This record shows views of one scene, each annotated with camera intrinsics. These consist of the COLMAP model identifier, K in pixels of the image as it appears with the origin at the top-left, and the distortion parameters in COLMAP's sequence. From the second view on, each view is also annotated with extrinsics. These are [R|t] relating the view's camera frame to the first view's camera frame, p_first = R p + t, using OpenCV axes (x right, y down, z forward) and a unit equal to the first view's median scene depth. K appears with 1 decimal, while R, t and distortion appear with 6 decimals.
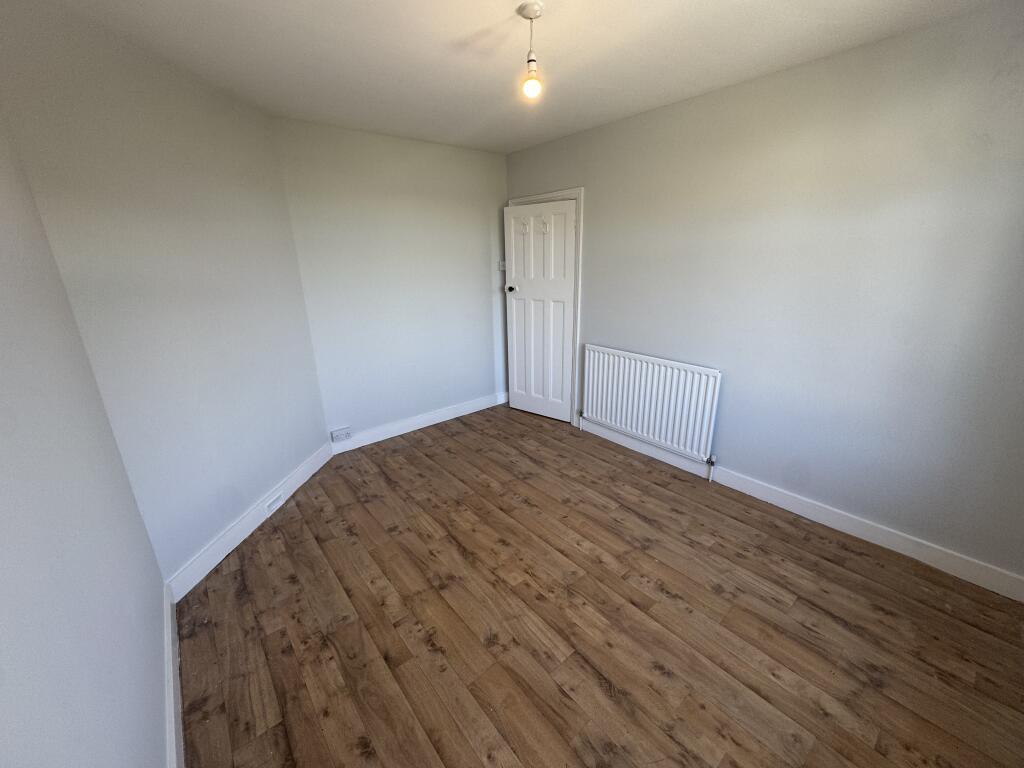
lens RADIAL K [[412.9, 0, 512.3], [0, 412.9, 383.6], [0, 0, 1]] dist [-0.000200, -0.000071]
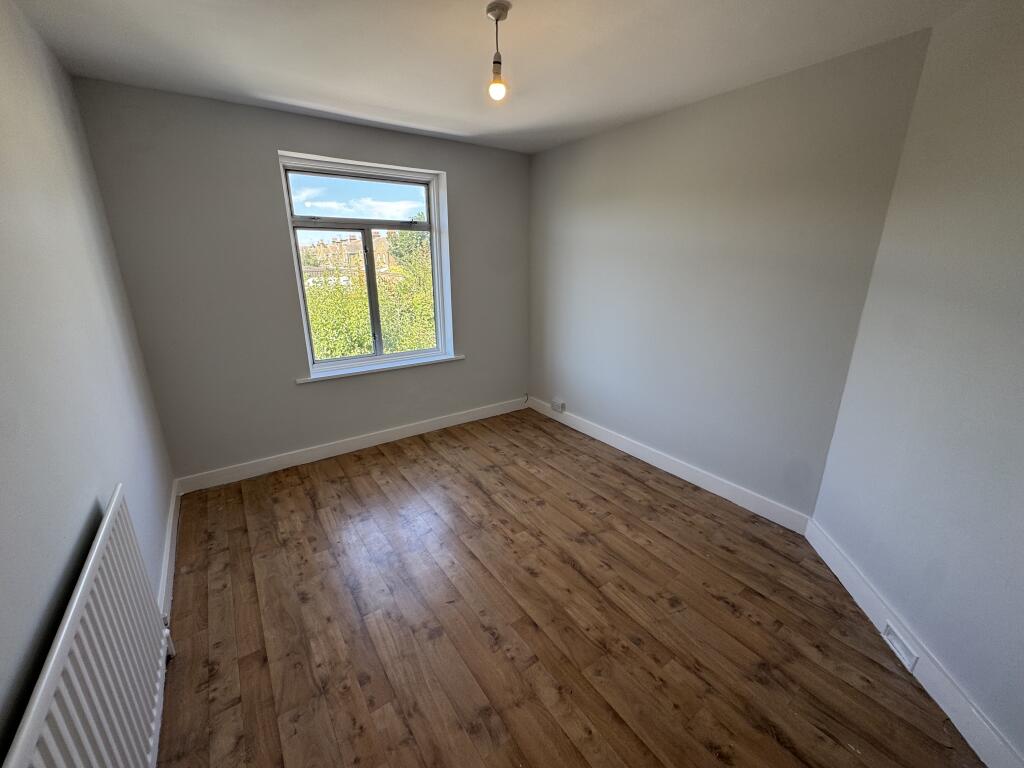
lens RADIAL K [[412.9, 0, 512.1], [0, 412.9, 381.6], [0, 0, 1]] dist [-0.000200, -0.000071]
pose [[-0.997048, 0.002044, 0.076754, -0.052979], [0.045114, 0.824486, 0.564081, -0.530343], [-0.062129, 0.565879, -0.822144, 1.699838]]
